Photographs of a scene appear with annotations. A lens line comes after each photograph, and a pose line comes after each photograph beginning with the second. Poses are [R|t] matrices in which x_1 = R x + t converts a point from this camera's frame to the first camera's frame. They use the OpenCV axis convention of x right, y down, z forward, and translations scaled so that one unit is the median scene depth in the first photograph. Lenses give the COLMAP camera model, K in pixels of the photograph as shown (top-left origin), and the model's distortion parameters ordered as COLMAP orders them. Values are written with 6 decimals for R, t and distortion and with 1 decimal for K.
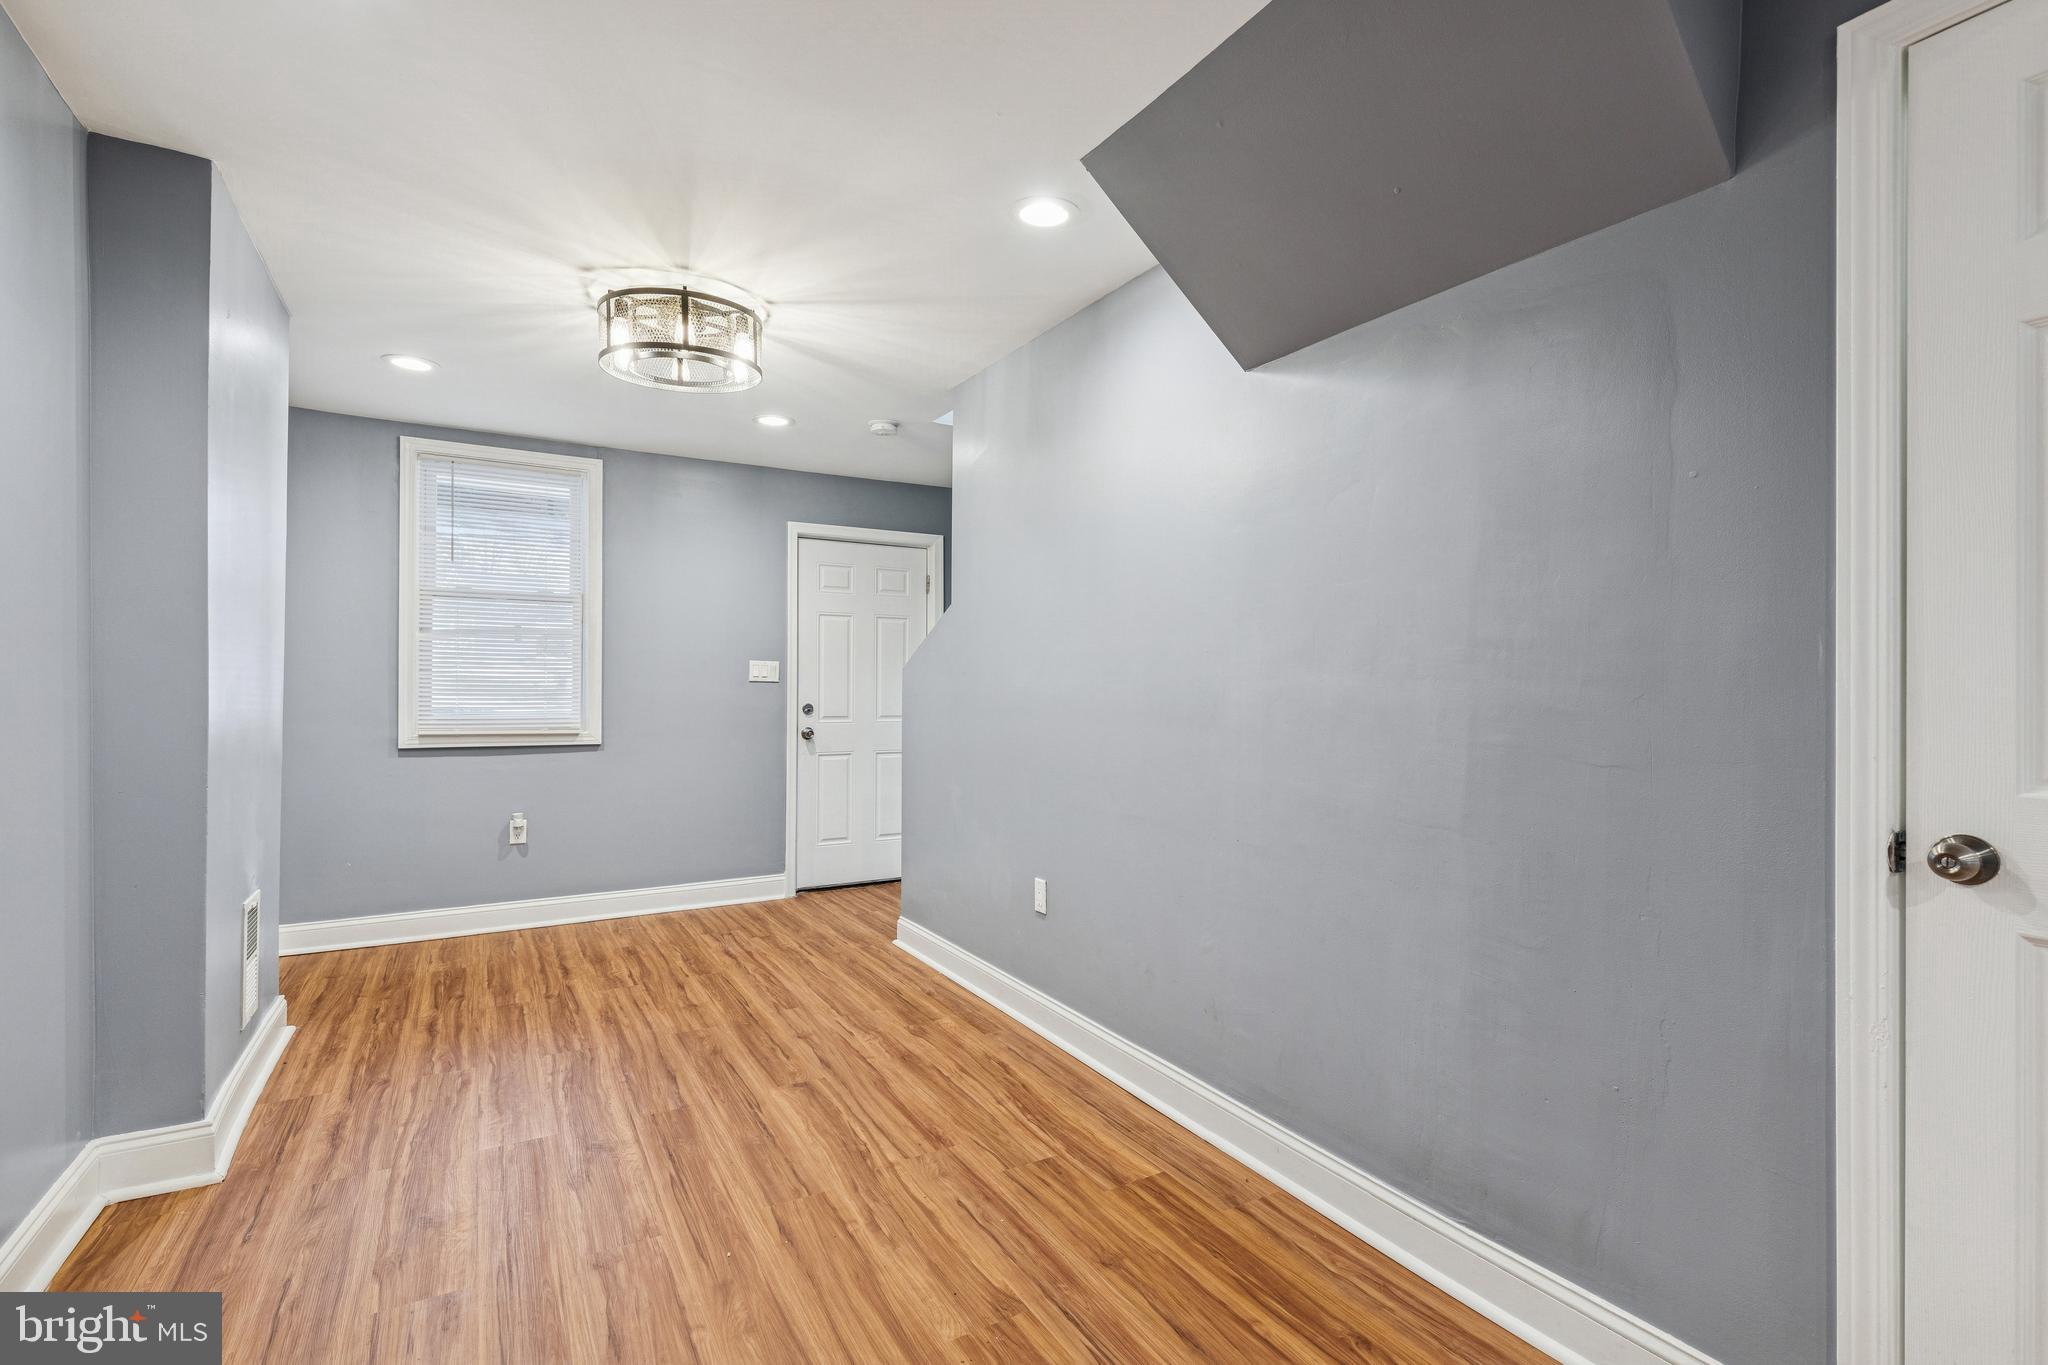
lens RADIAL K [[930.2, 0, 1028.6], [0, 930.2, 687.1], [0, 0, 1]] dist [0.014073, -0.003405]
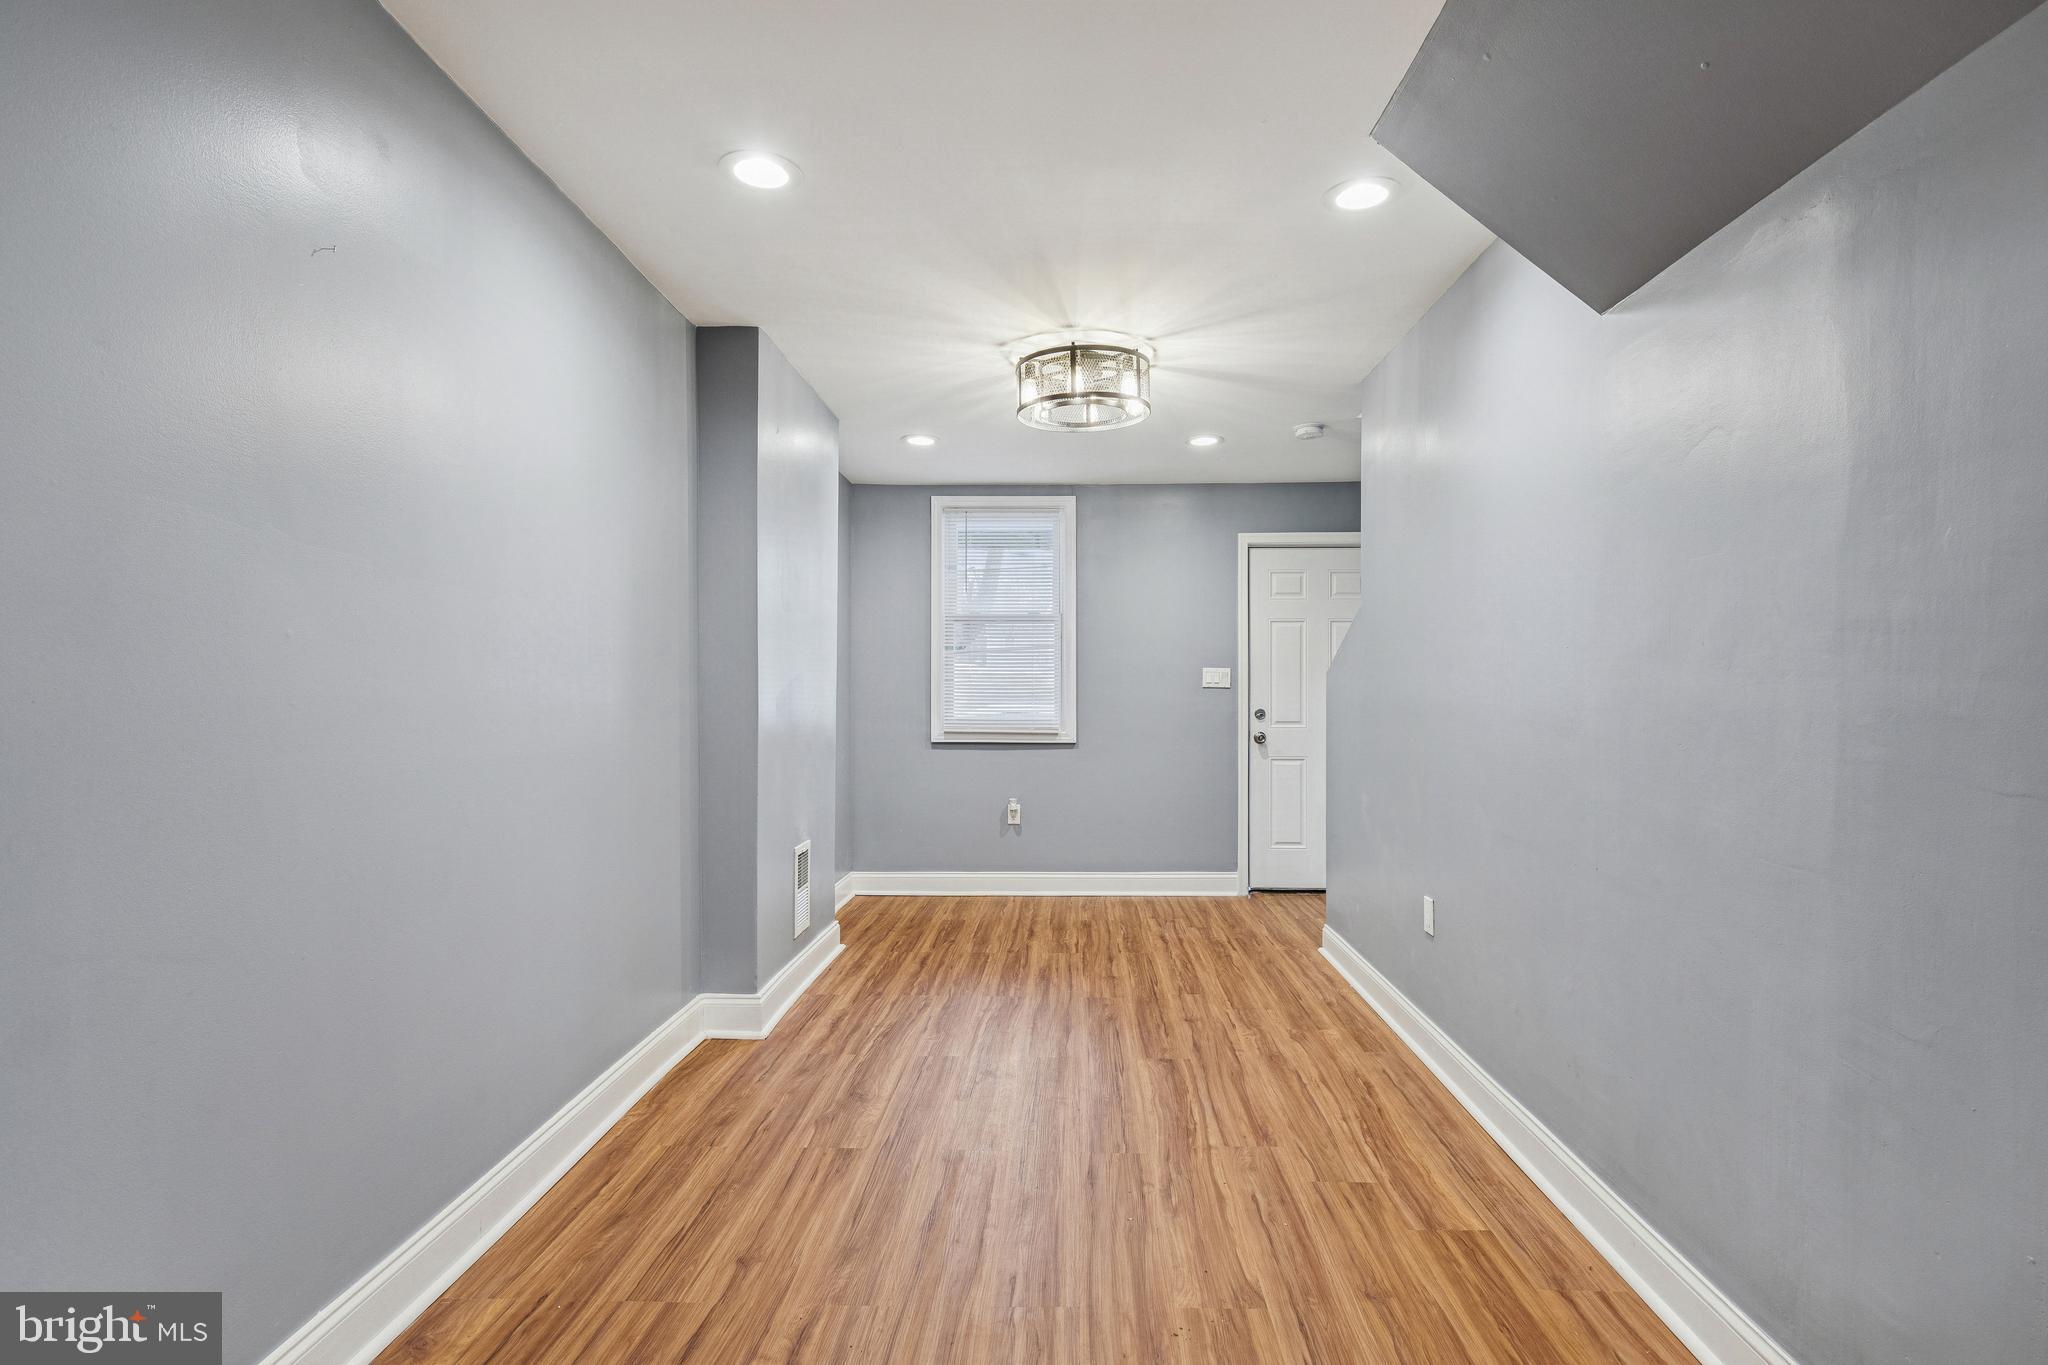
lens RADIAL K [[930.2, 0, 1068.0], [0, 930.2, 696.7], [0, 0, 1]] dist [0.014073, -0.003405]
pose [[0.855246, -0.003404, -0.518211, 0.222548], [0.004709, 0.999988, 0.001204, 0.003696], [0.518201, -0.003470, 0.855252, 0.020624]]
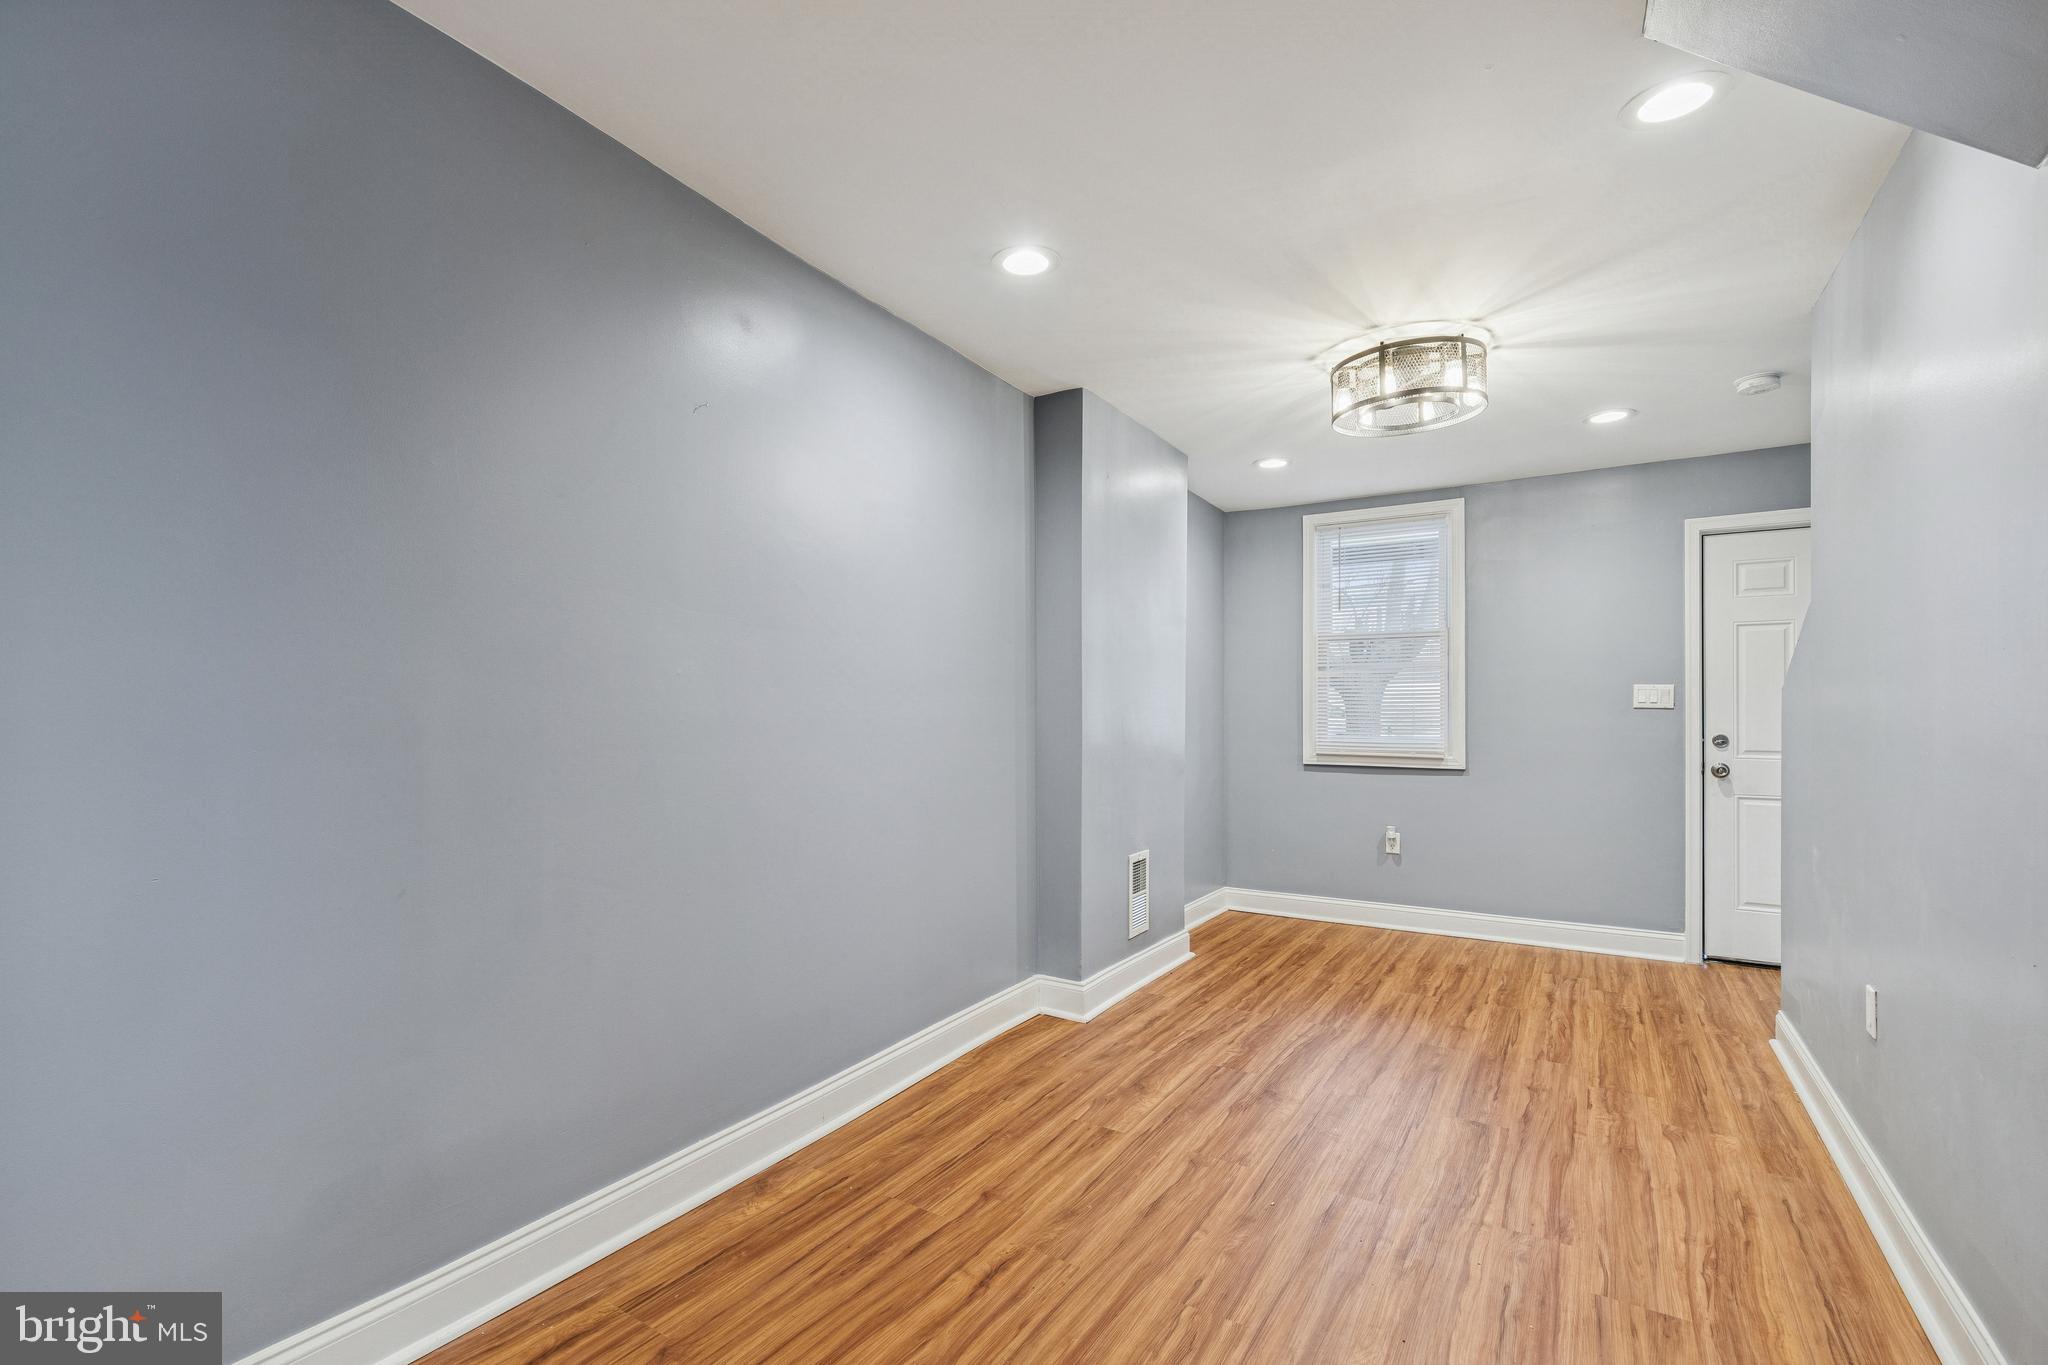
lens RADIAL K [[930.2, 0, 1035.8], [0, 930.2, 702.4], [0, 0, 1]] dist [0.014073, -0.003405]
pose [[0.476011, -0.014709, -0.879317, 0.398433], [-0.000682, 0.999854, -0.017094, 0.008304], [0.879439, 0.008736, 0.475931, 0.138726]]
